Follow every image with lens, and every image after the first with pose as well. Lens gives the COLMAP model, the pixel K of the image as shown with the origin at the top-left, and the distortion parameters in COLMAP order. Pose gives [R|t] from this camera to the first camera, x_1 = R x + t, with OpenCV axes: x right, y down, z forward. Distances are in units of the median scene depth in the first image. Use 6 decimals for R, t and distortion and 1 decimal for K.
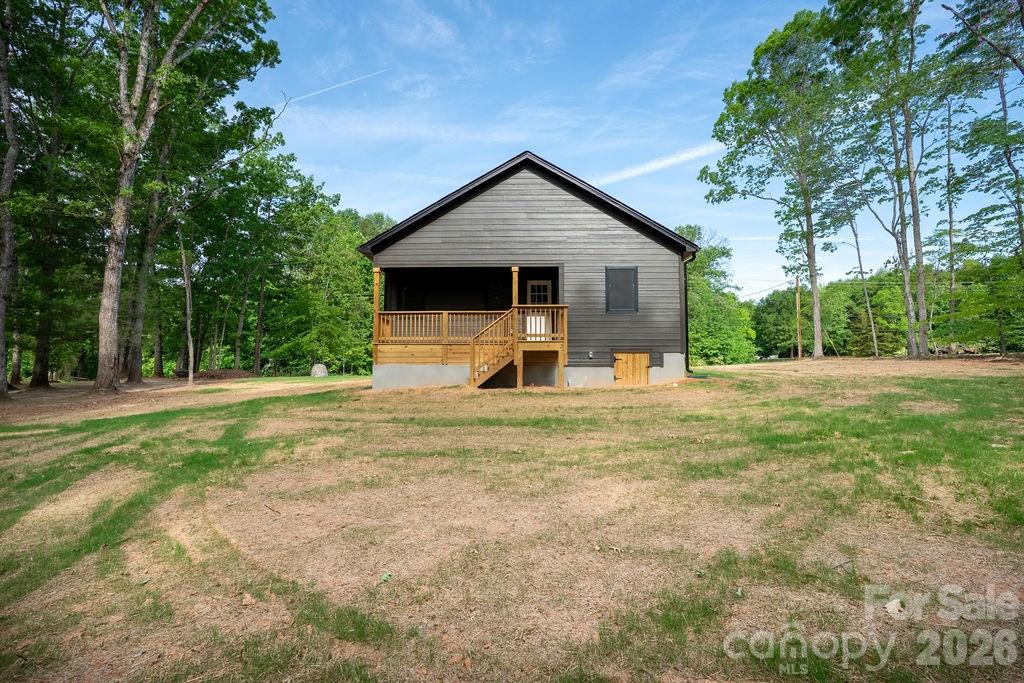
lens RADIAL K [[473.7, 0, 486.7], [0, 473.7, 357.3], [0, 0, 1]] dist [-0.032571, 0.000312]
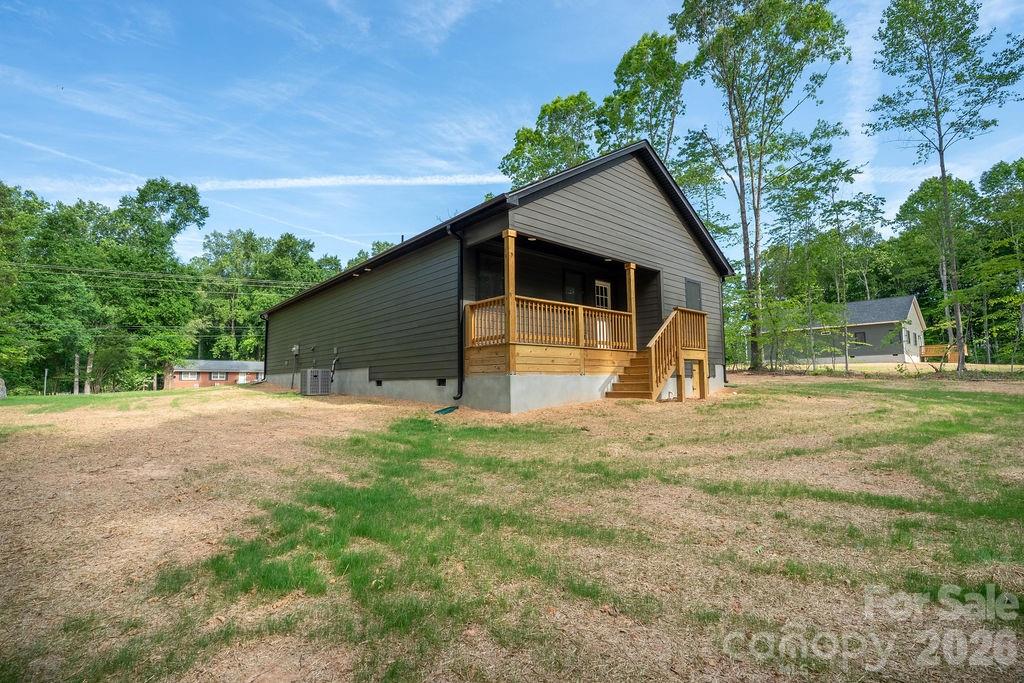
lens RADIAL K [[480.0, 0, 510.6], [0, 480.0, 343.3], [0, 0, 1]] dist [-0.039440, -0.000007]
pose [[0.746030, 0.050325, 0.664008, -0.690650], [-0.013808, 0.998095, -0.060132, 0.012509], [-0.665769, 0.035691, 0.745304, 0.497989]]
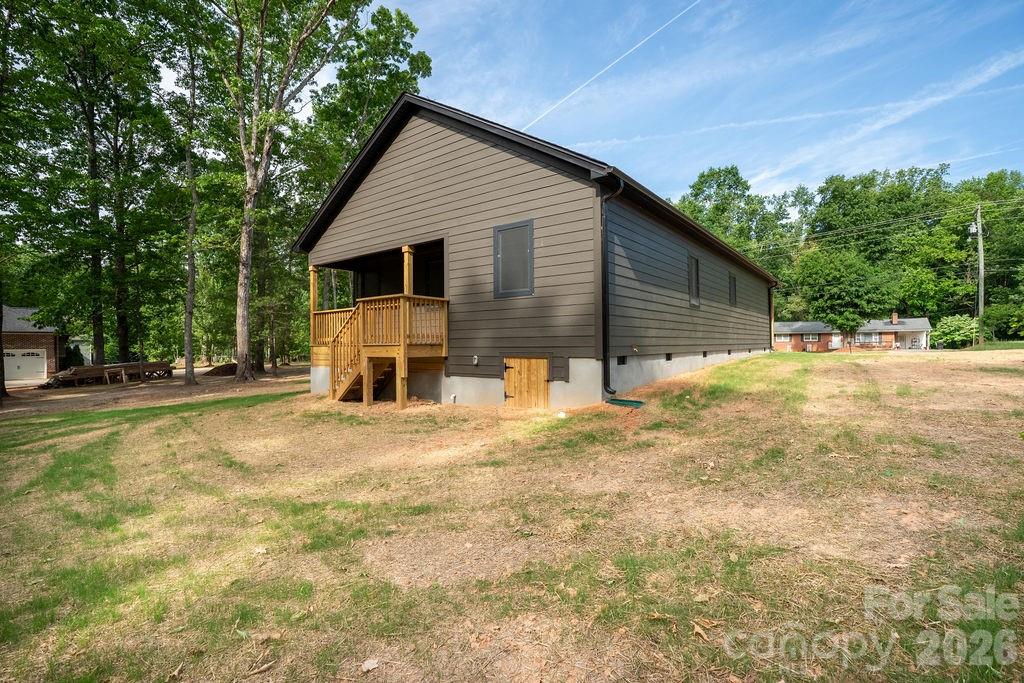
lens RADIAL K [[480.0, 0, 510.6], [0, 480.0, 343.3], [0, 0, 1]] dist [-0.039440, -0.000007]
pose [[0.794569, -0.008610, -0.607113, 0.678903], [0.029398, 0.999272, 0.024303, -0.044790], [0.606462, -0.037158, 0.794244, 0.473117]]
